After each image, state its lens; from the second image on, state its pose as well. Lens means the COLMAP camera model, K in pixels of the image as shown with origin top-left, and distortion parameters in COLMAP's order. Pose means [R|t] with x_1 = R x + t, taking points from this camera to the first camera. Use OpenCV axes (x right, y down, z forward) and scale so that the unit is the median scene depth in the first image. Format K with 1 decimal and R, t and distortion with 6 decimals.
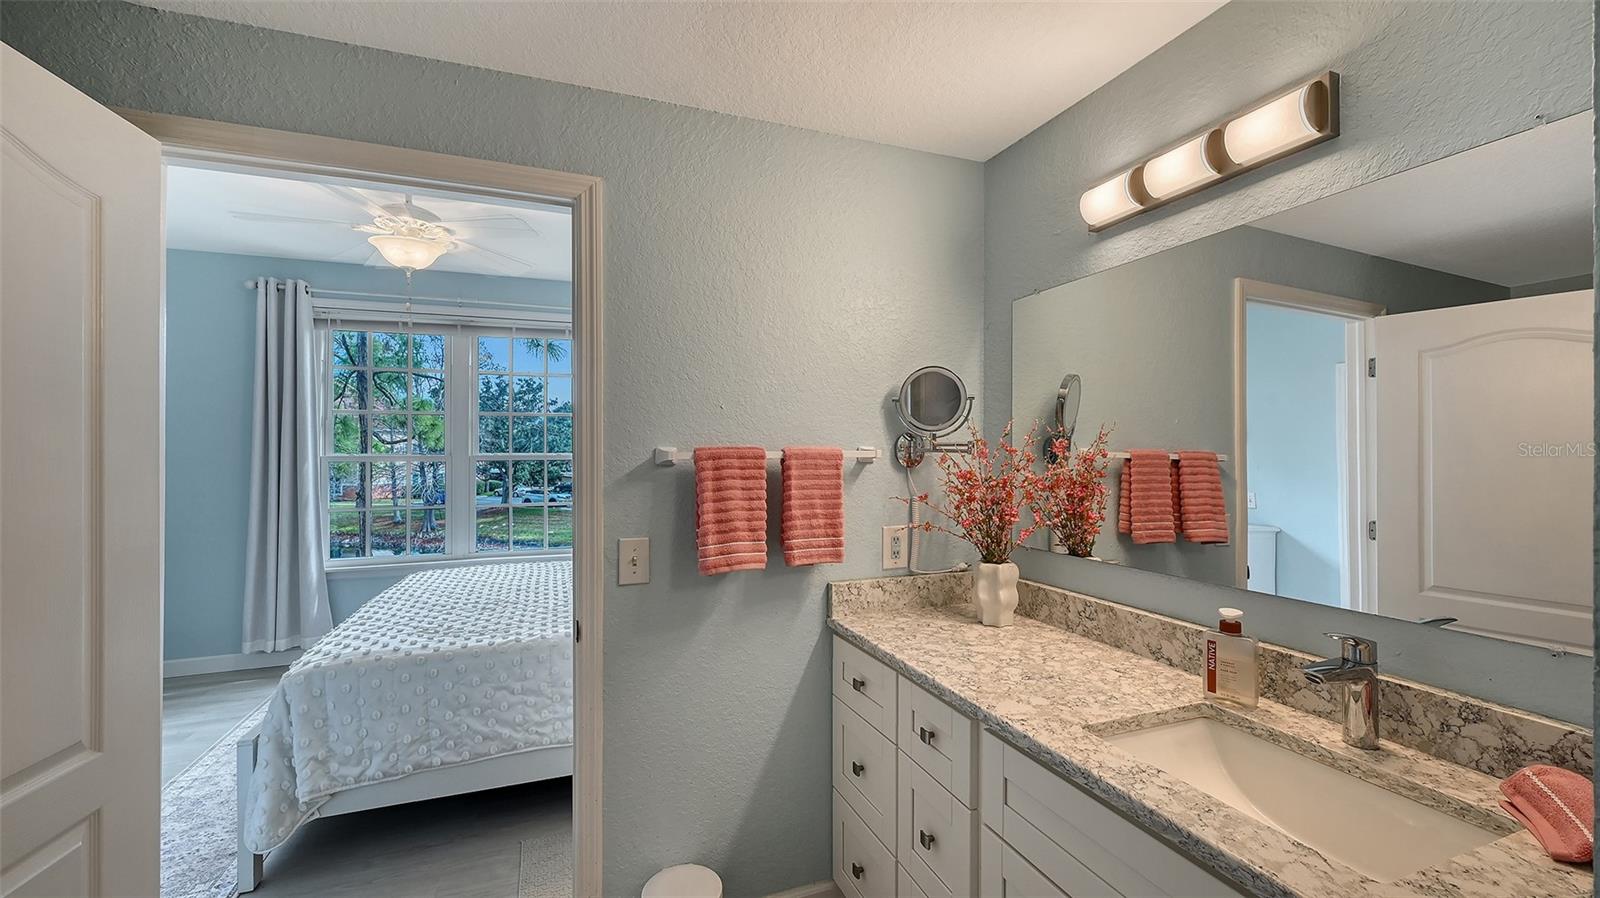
lens RADIAL K [[647.6, 0, 800.0], [0, 647.6, 442.4], [0, 0, 1]] dist [-0.001525, -0.000118]
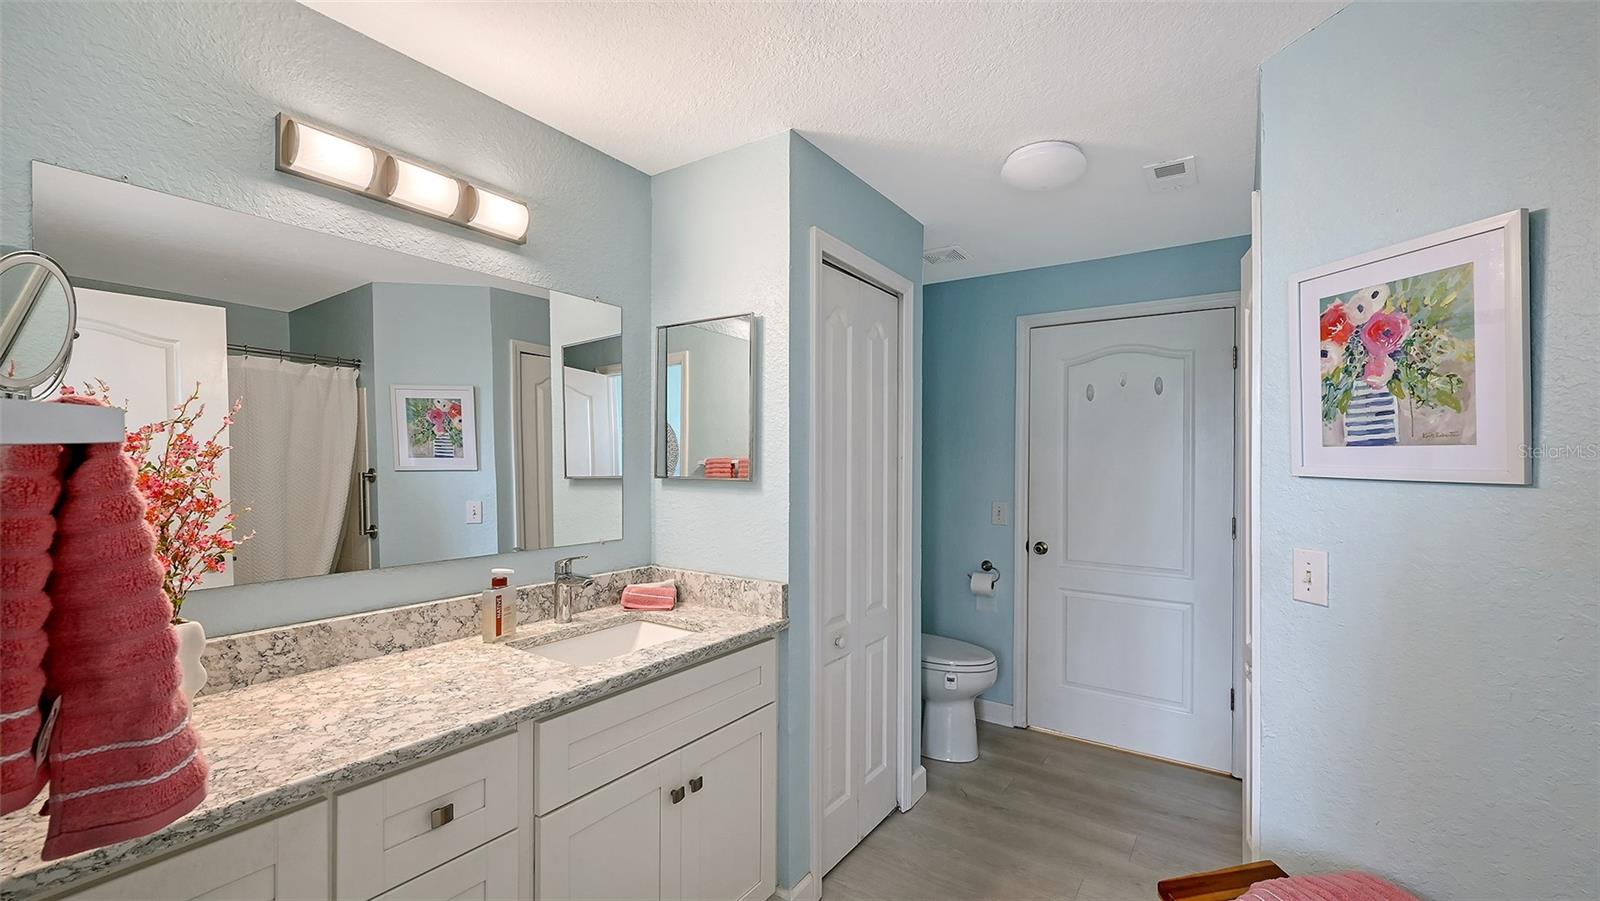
lens RADIAL K [[644.8, 0, 790.5], [0, 644.8, 459.4], [0, 0, 1]] dist [0.000075, 0.000106]
pose [[-0.550151, 0.002484, 0.835062, -0.658719], [-0.017633, 0.999738, -0.014591, 0.038459], [-0.834879, -0.022752, -0.549963, 1.072398]]
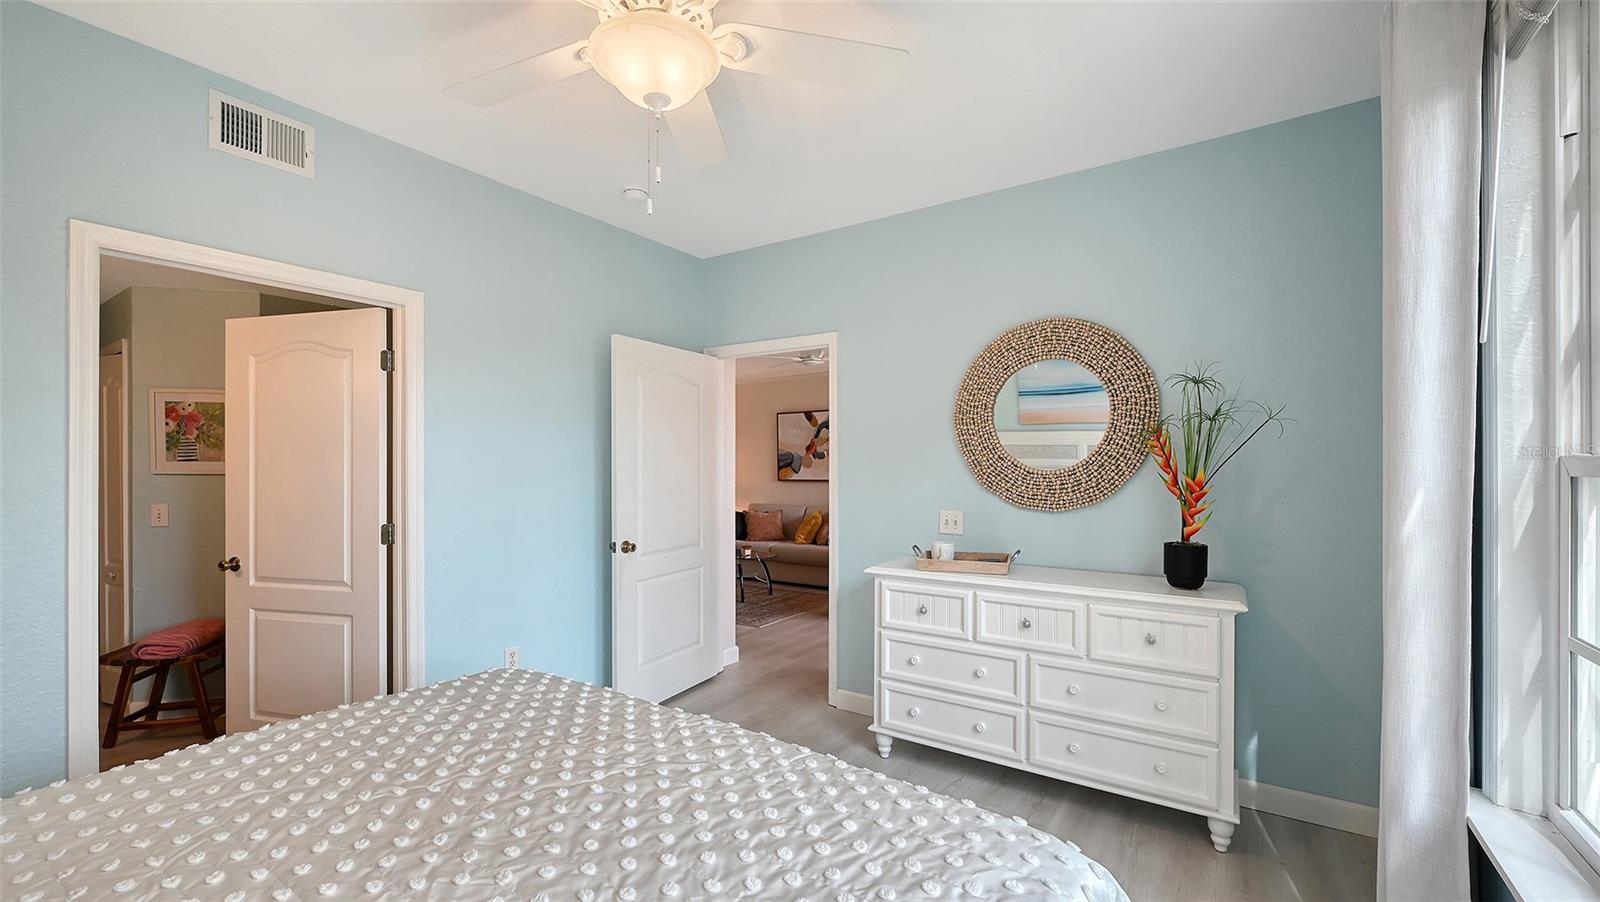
lens RADIAL K [[644.8, 0, 790.5], [0, 644.8, 459.9], [0, 0, 1]] dist [0.000075, 0.000106]
pose [[-0.816892, 0.002736, -0.576785, -0.810182], [0.014824, 0.999758, -0.016253, 0.060224], [0.576601, -0.021827, -0.816734, 3.297743]]
